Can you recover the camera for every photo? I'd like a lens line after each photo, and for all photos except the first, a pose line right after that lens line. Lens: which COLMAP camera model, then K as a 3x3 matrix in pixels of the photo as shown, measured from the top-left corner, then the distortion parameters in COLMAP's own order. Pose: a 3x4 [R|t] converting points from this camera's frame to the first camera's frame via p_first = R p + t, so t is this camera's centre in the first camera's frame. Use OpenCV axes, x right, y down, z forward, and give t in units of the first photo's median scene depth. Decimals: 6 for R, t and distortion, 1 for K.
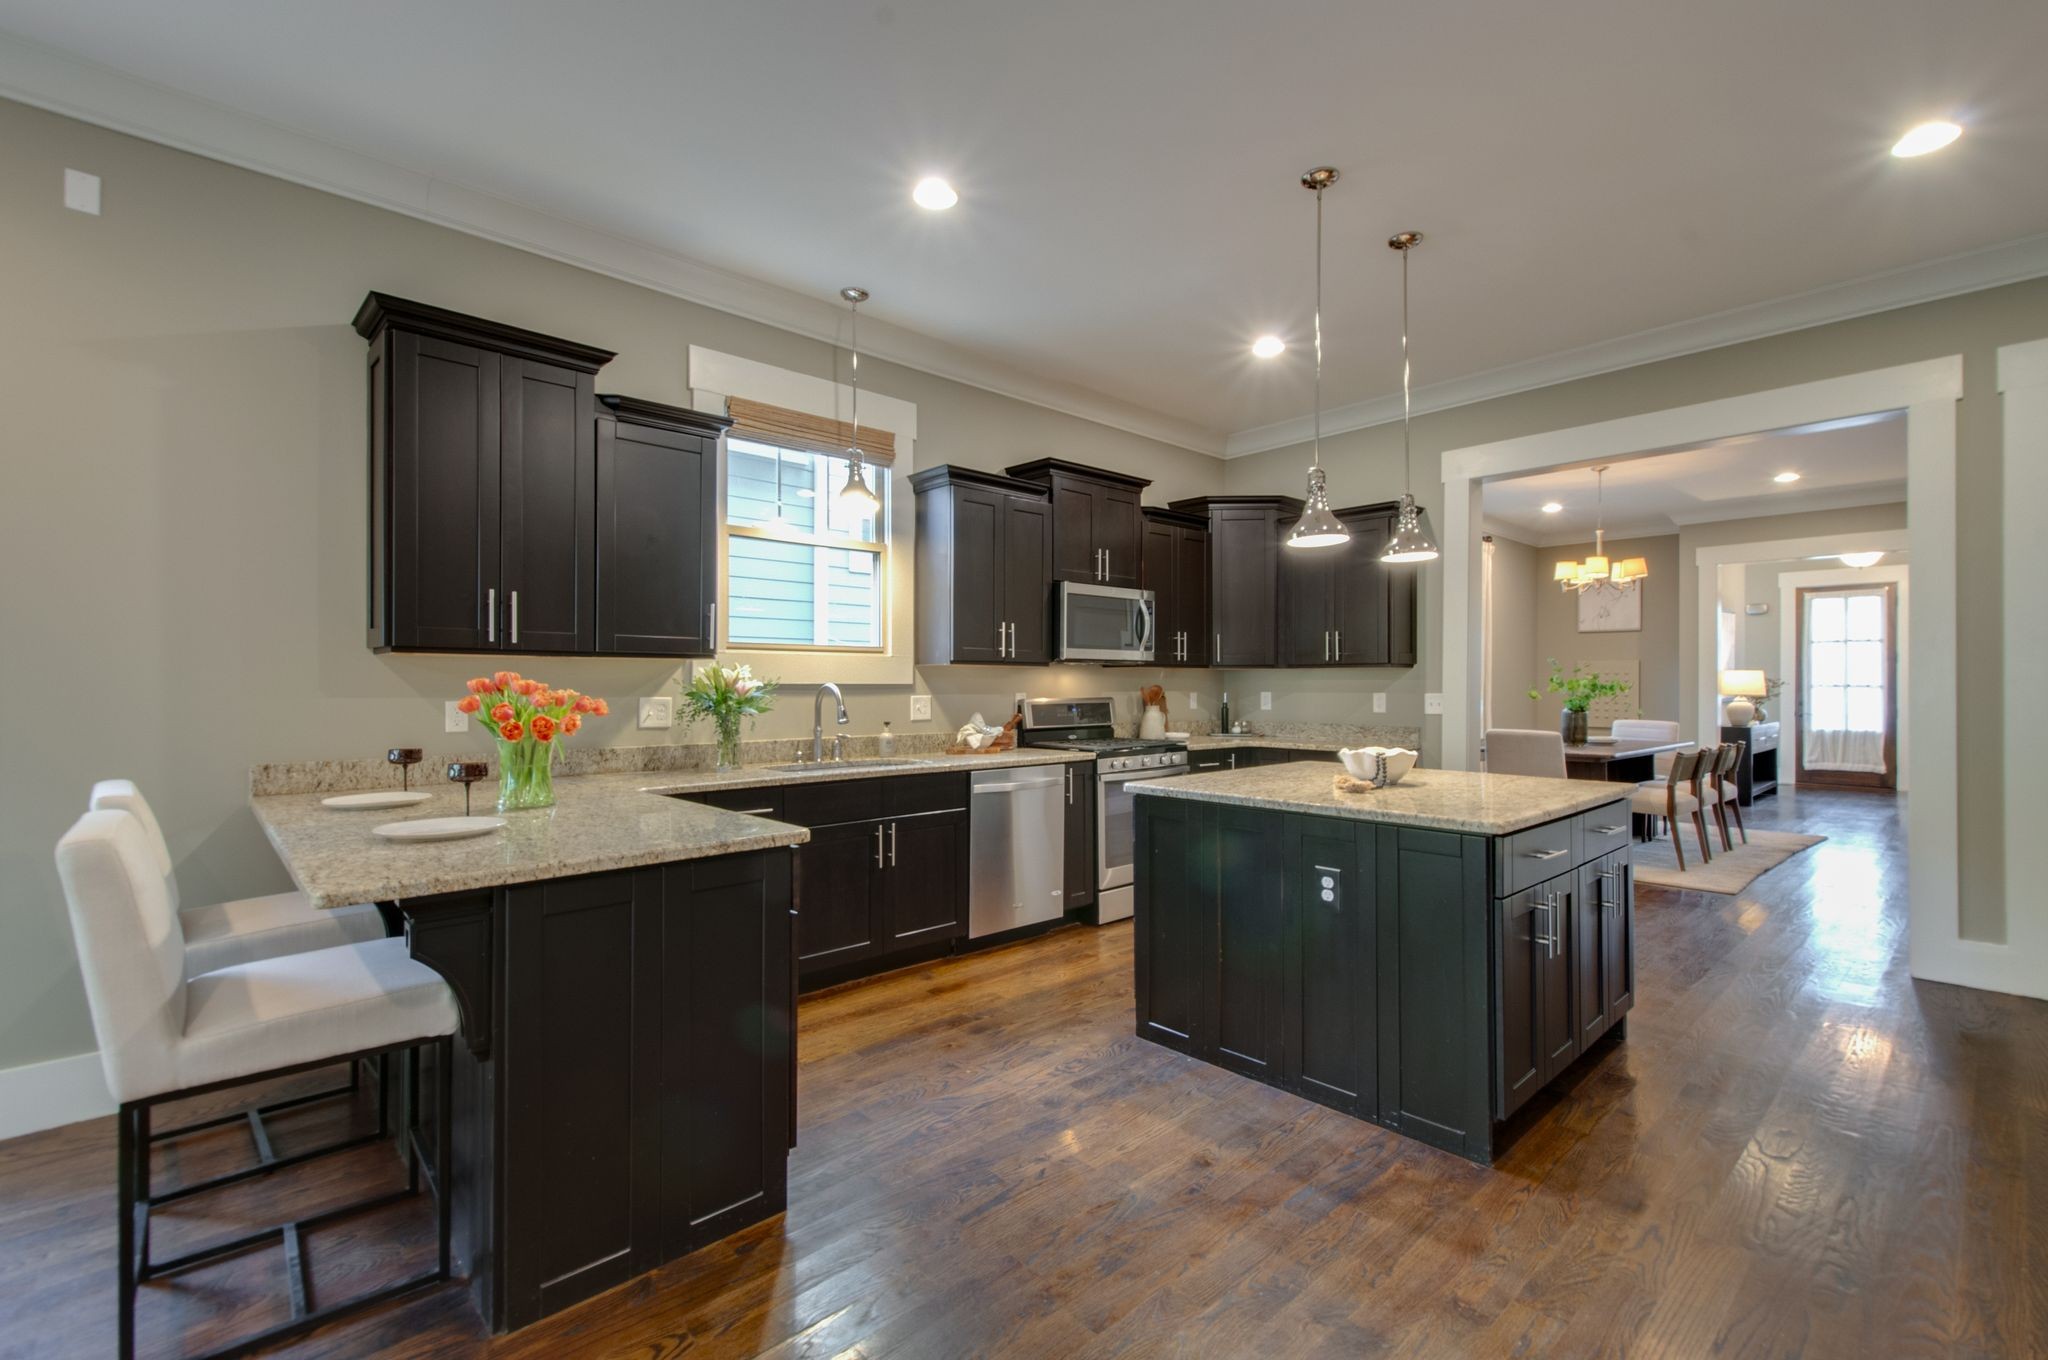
lens RADIAL K [[915.9, 0, 1029.2], [0, 915.9, 675.6], [0, 0, 1]] dist [0.017079, -0.001858]
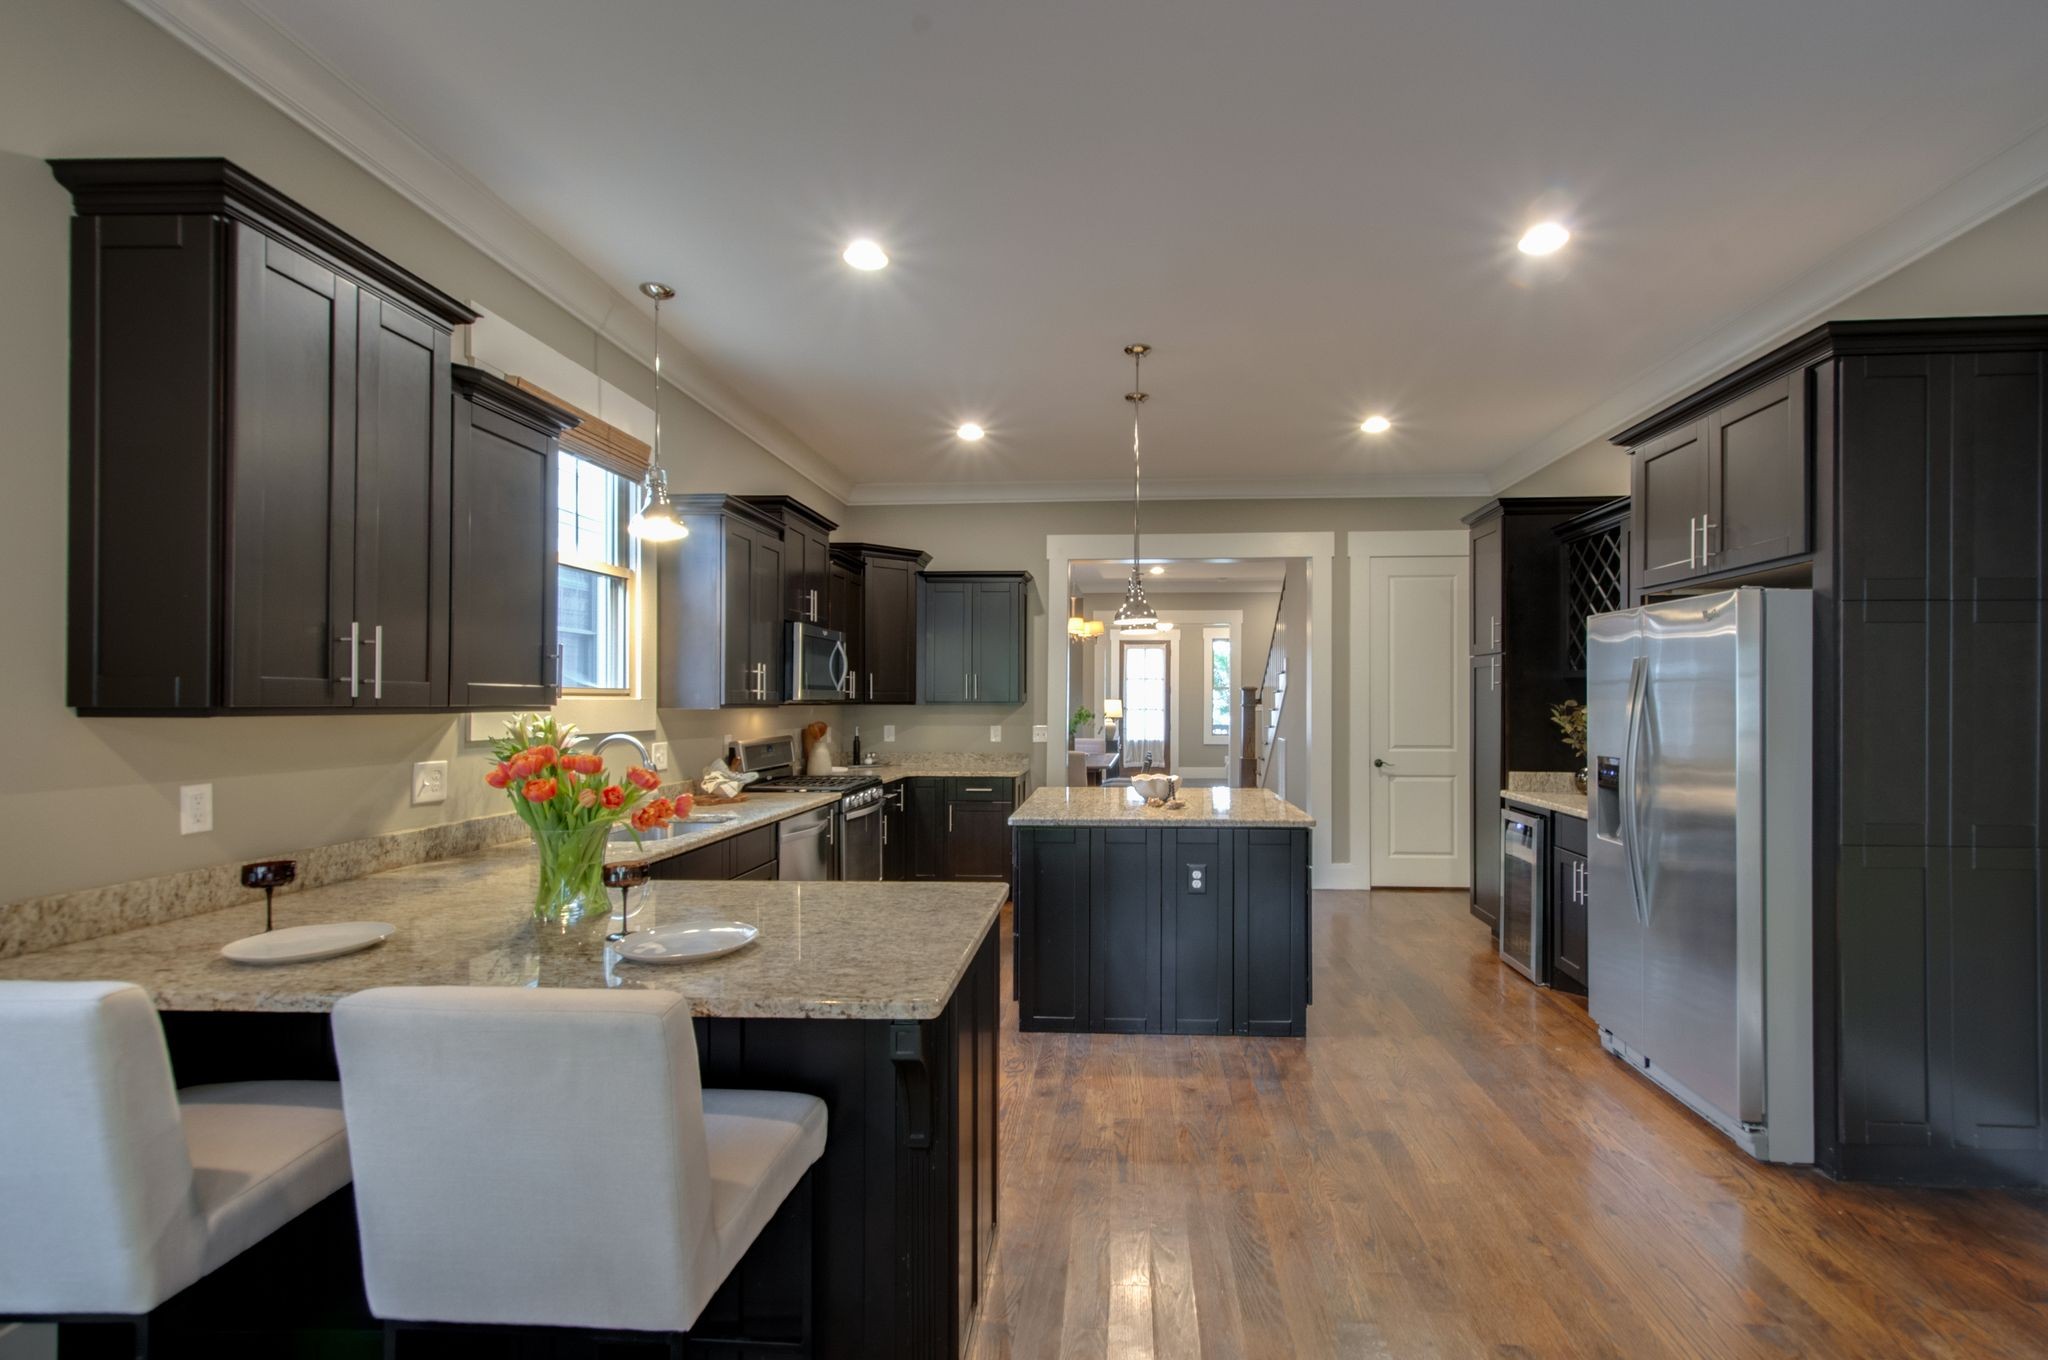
lens RADIAL K [[915.9, 0, 1088.3], [0, 915.9, 689.9], [0, 0, 1]] dist [0.017079, -0.001858]
pose [[0.710705, 0.008224, 0.703442, -0.484422], [-0.007165, 0.999964, -0.004452, -0.030520], [-0.703453, -0.001876, 0.710739, 0.077626]]
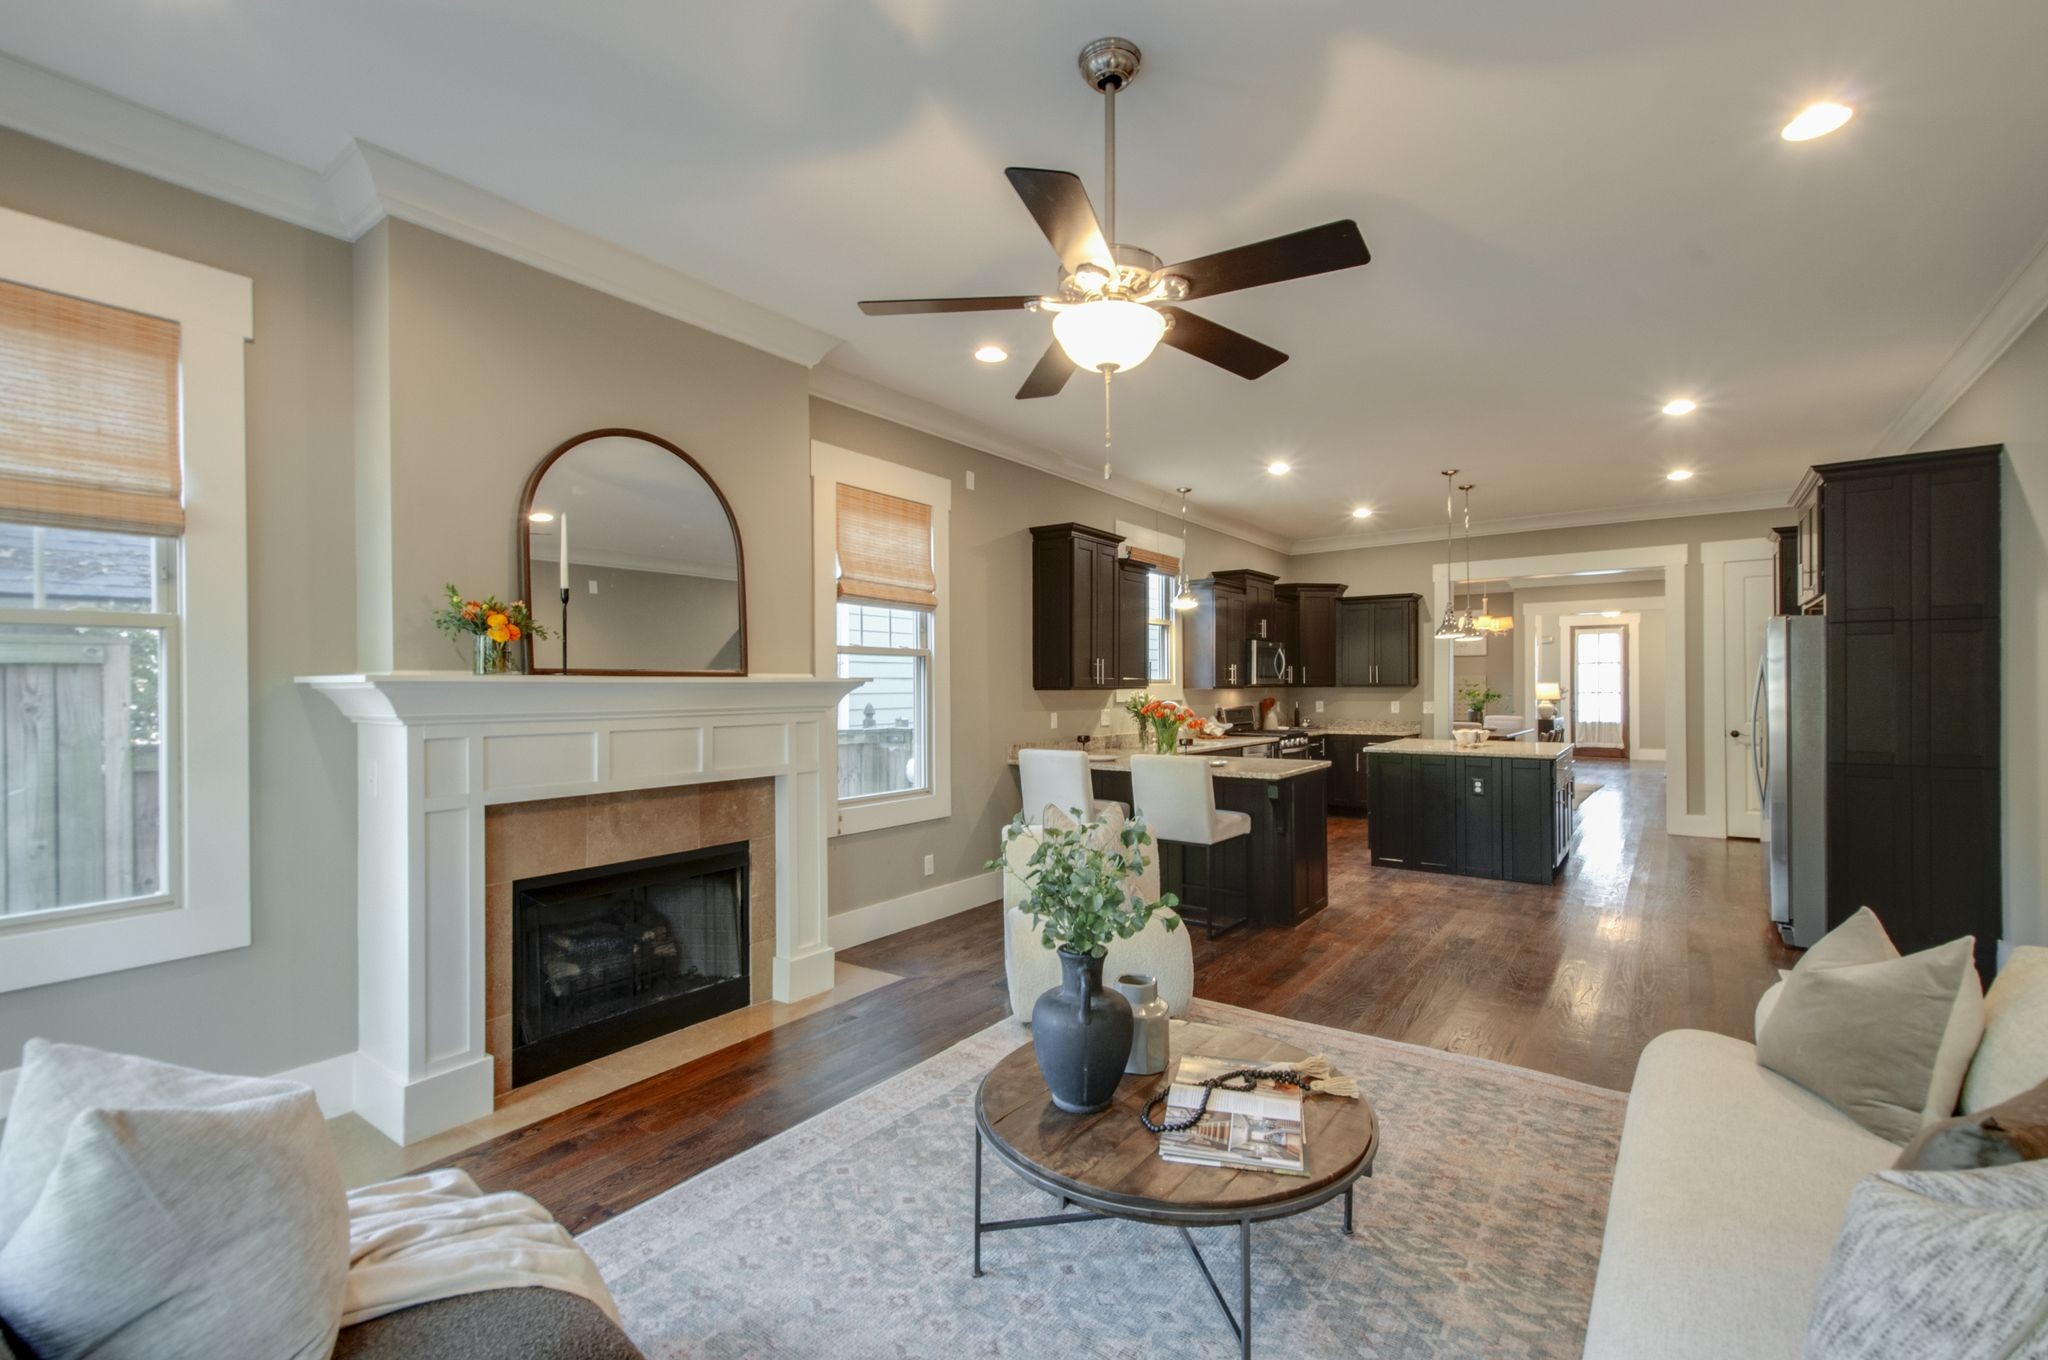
lens RADIAL K [[915.9, 0, 1024.4], [0, 915.9, 682.4], [0, 0, 1]] dist [0.017079, -0.001858]
pose [[0.979816, -0.004157, 0.199860, -0.821896], [0.003216, 0.999982, 0.005033, -0.036146], [-0.199877, -0.004289, 0.979812, -0.698456]]
